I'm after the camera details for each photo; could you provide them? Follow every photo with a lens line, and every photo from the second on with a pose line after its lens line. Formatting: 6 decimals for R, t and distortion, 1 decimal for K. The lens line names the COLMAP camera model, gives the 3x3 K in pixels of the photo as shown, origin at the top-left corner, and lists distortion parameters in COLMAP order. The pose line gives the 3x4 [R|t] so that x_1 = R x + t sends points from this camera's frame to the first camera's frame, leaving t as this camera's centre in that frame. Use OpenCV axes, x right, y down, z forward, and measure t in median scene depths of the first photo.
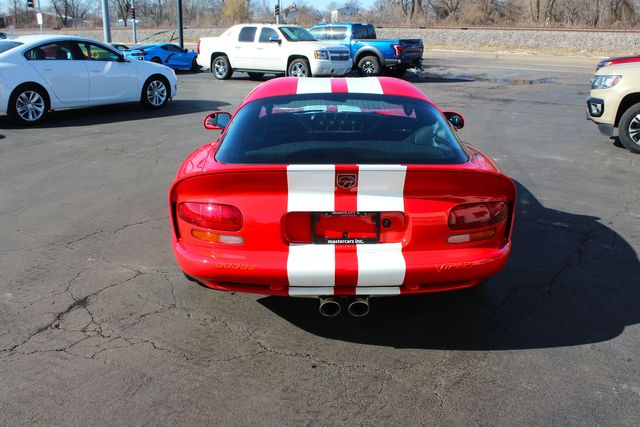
lens RADIAL K [[608.1, 0, 320.2], [0, 608.1, 227.1], [0, 0, 1]] dist [-0.148051, 0.156372]
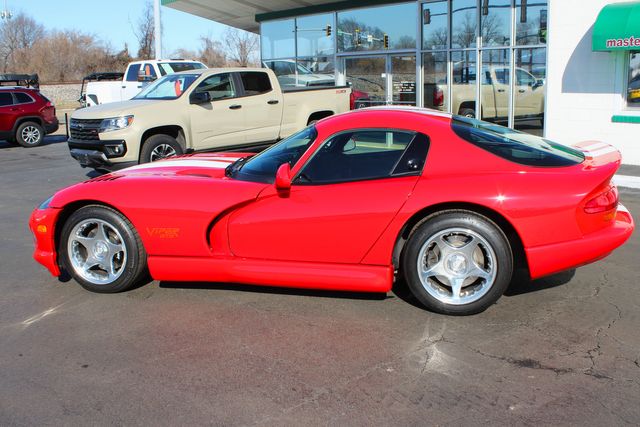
lens RADIAL K [[650.4, 0, 319.5], [0, 650.4, 229.8], [0, 0, 1]] dist [-0.132118, 0.108181]
pose [[0.226487, -0.230891, 0.946252, -0.643009], [0.327014, 0.933132, 0.149418, -0.144351], [-0.917478, 0.275597, 0.286847, 0.470514]]
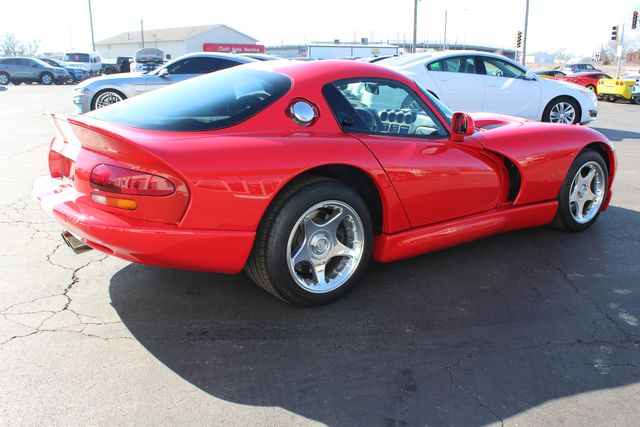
lens RADIAL K [[608.1, 0, 320.2], [0, 608.1, 227.1], [0, 0, 1]] dist [-0.148051, 0.156372]
pose [[0.576176, 0.218187, -0.787664, 0.473121], [-0.263269, 0.961890, 0.073868, -0.040491], [0.773764, 0.164807, 0.611660, 0.267677]]
